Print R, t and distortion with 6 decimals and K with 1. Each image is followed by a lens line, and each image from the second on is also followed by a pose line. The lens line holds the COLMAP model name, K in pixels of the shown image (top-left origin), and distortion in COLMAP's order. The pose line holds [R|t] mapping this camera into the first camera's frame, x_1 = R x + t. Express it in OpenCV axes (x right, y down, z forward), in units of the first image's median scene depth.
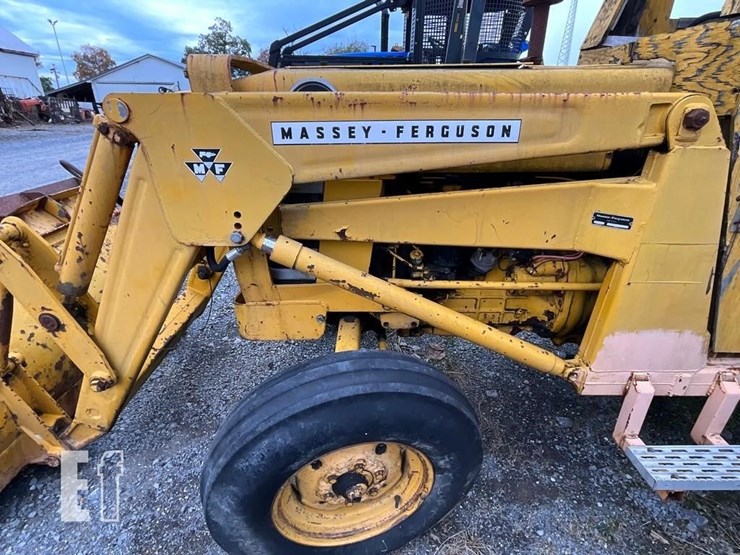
lens RADIAL K [[378.3, 0, 371.6], [0, 378.3, 278.0], [0, 0, 1]] dist [-0.006596, 0.005651]
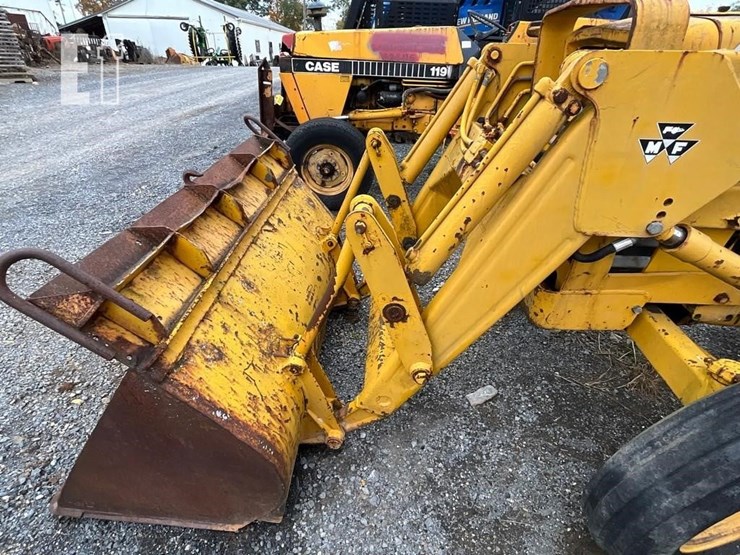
lens RADIAL K [[378.3, 0, 371.6], [0, 378.3, 278.0], [0, 0, 1]] dist [-0.006596, 0.005651]
pose [[0.999367, 0.026156, -0.024118, -1.048384], [-0.023040, 0.992325, 0.121495, -0.089479], [0.027110, -0.120862, 0.992299, 0.120812]]
